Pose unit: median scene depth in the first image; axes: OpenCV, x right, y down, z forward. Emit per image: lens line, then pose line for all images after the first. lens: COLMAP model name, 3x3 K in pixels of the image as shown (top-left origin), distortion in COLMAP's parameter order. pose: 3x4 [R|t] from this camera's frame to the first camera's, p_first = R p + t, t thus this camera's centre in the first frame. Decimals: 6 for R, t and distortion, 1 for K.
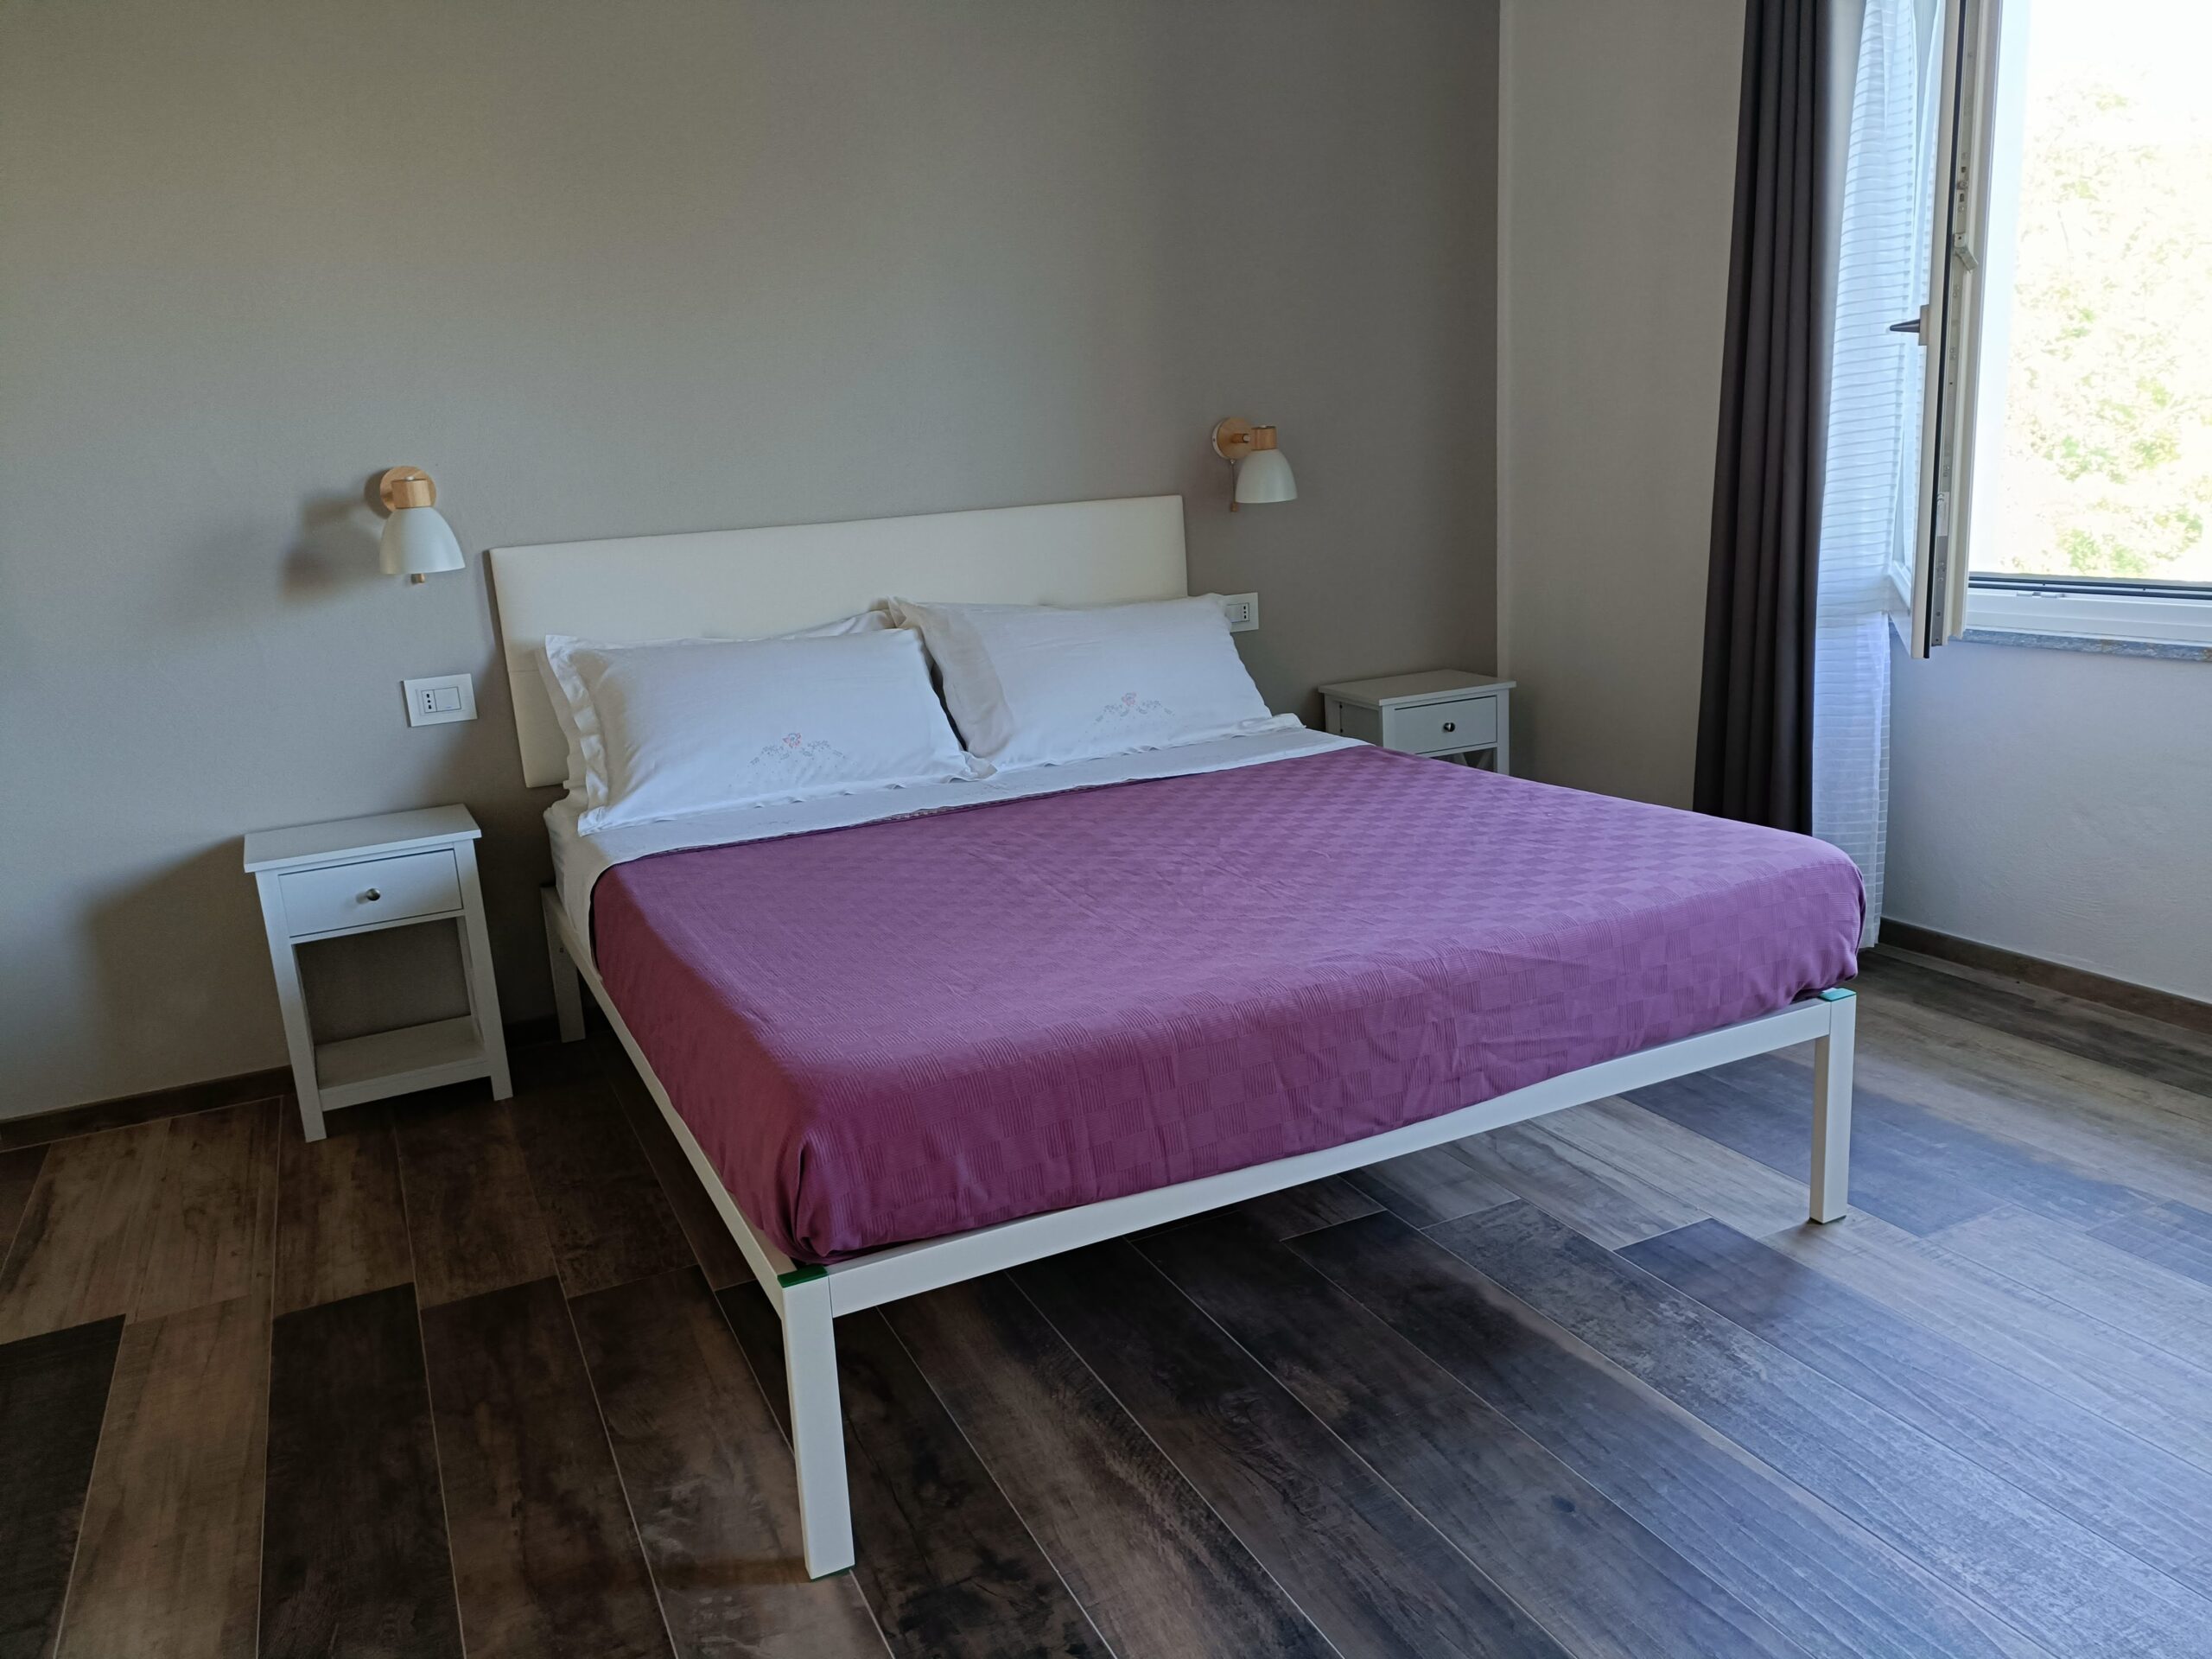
lens RADIAL K [[1635.5, 0, 1175.2], [0, 1635.5, 828.4], [0, 0, 1]] dist [0.000068, 0.002269]
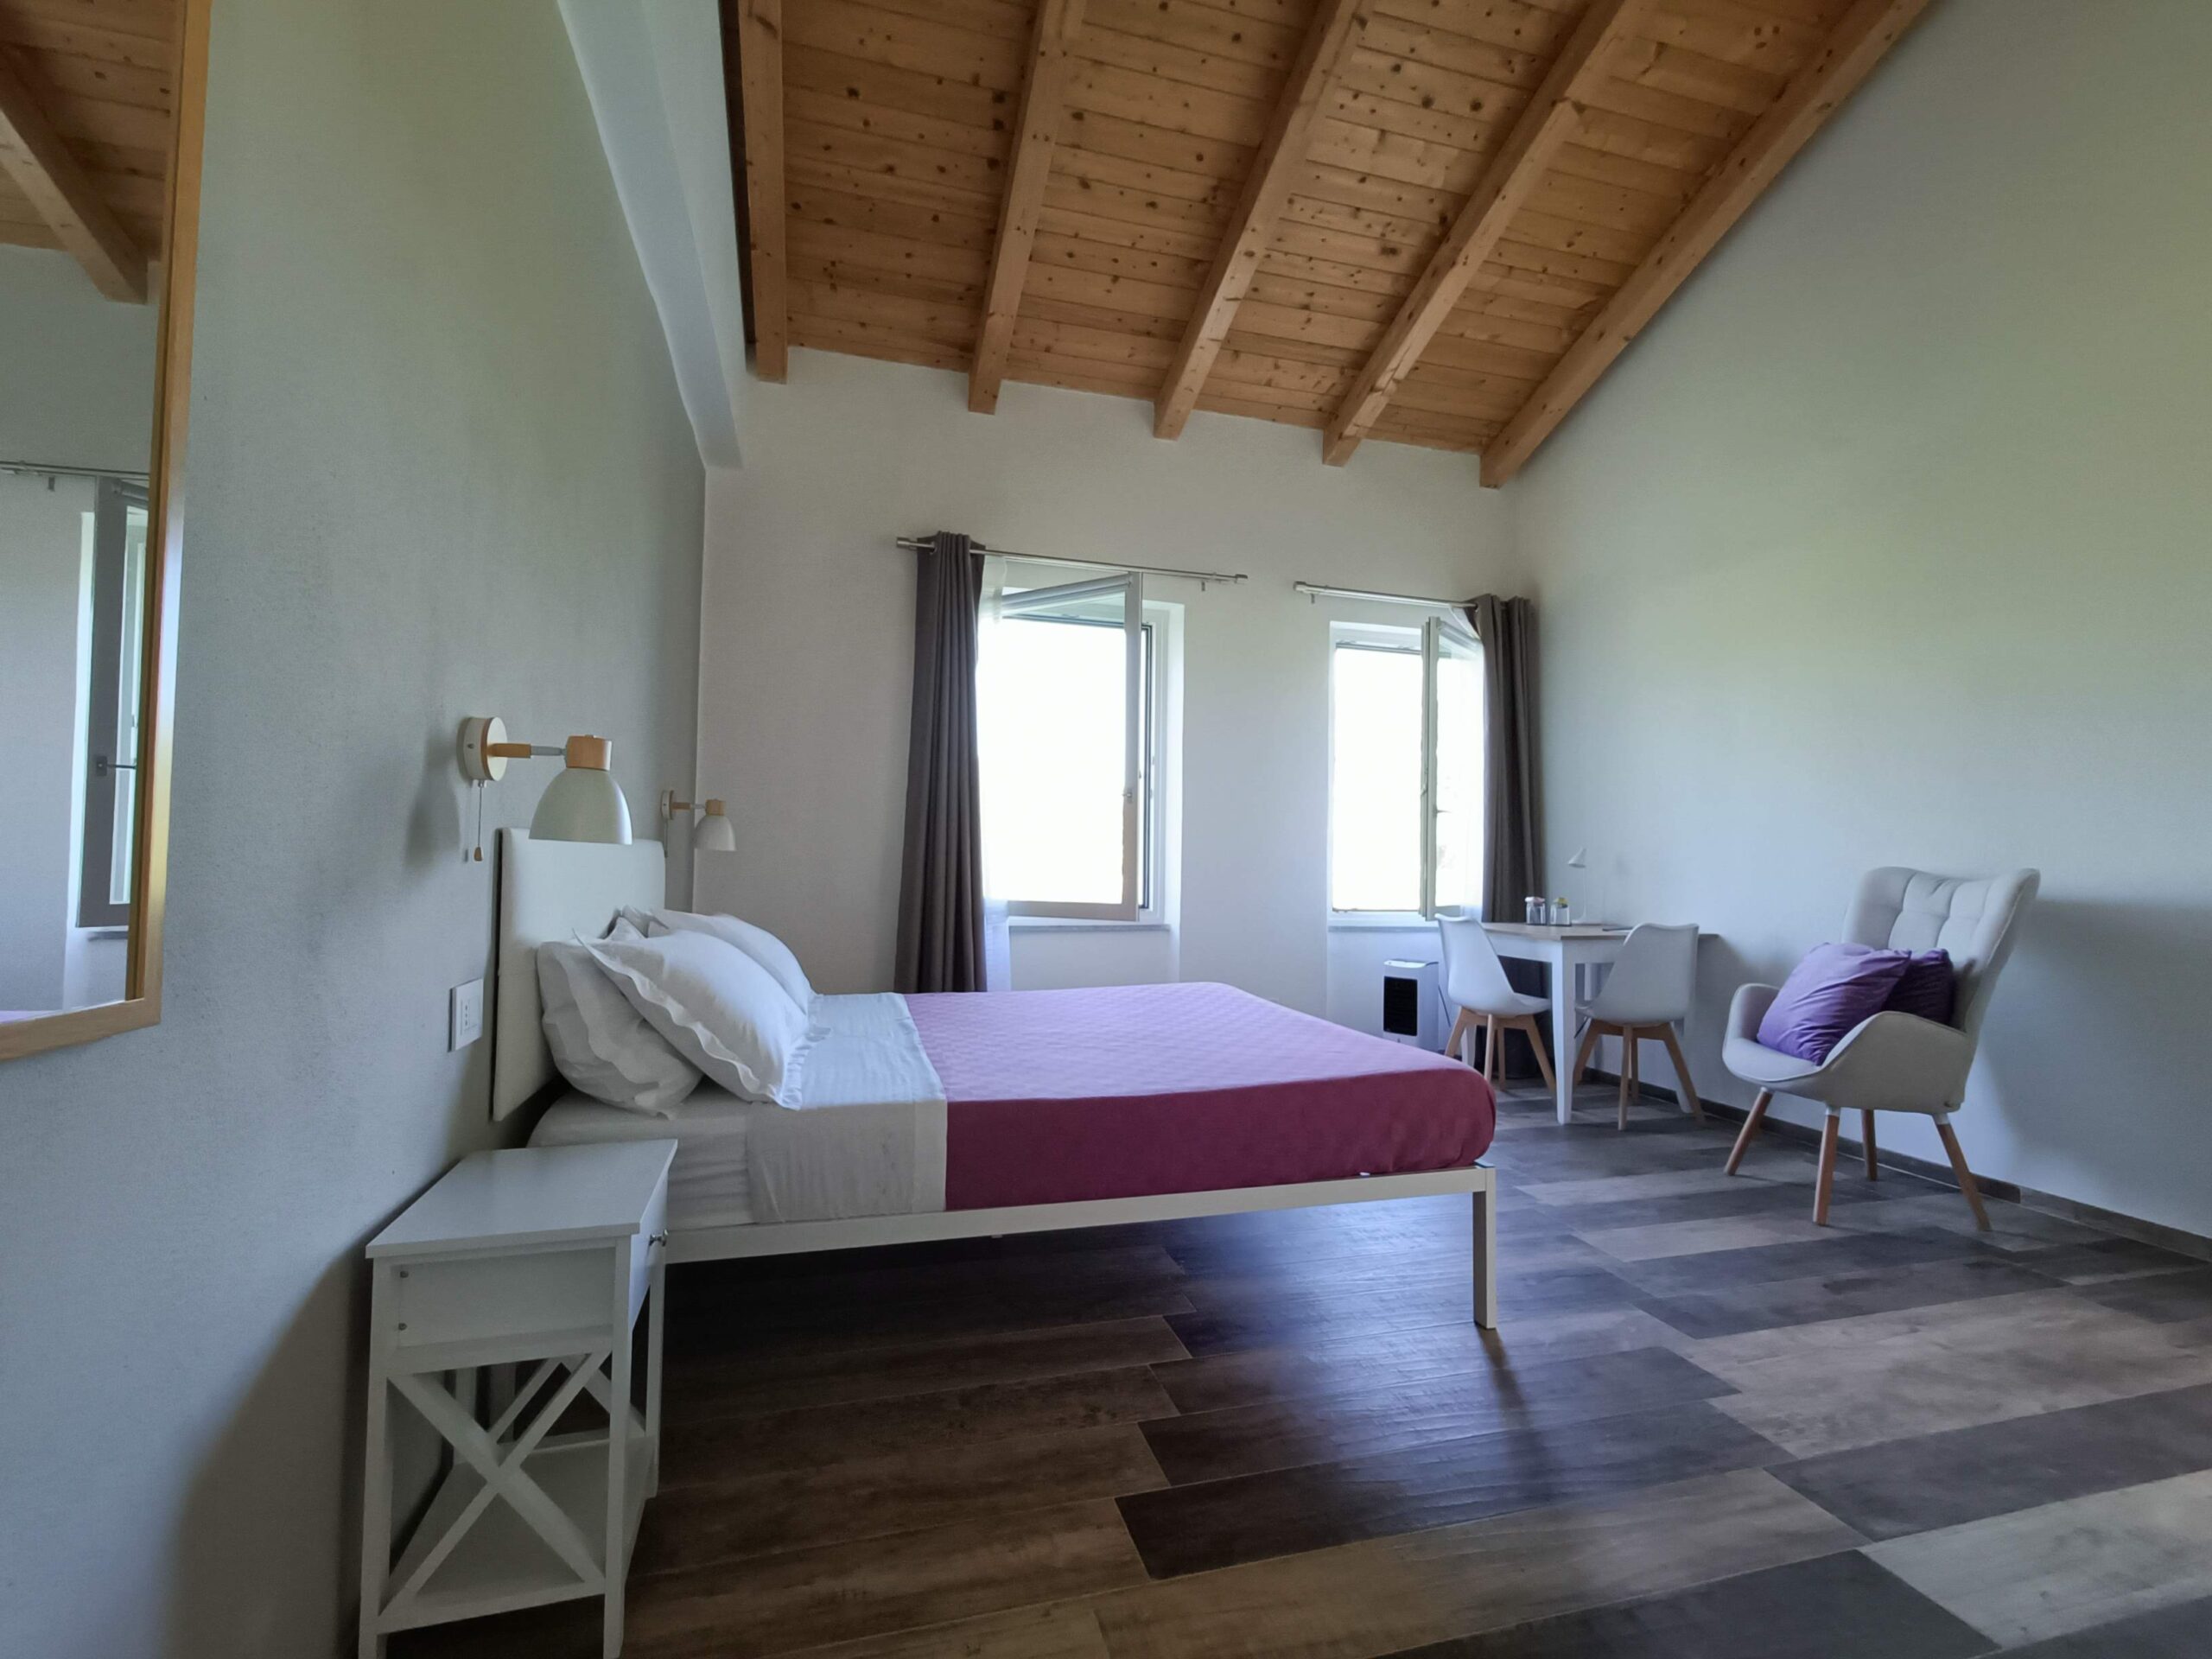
lens RADIAL K [[996.2, 0, 1115.2], [0, 996.2, 850.3], [0, 0, 1]] dist [0.012082, 0.000126]
pose [[0.191413, 0.070800, 0.978953, -0.977255], [0.207702, 0.971885, -0.110901, -0.044556], [-0.959281, 0.224558, 0.171326, 0.700728]]
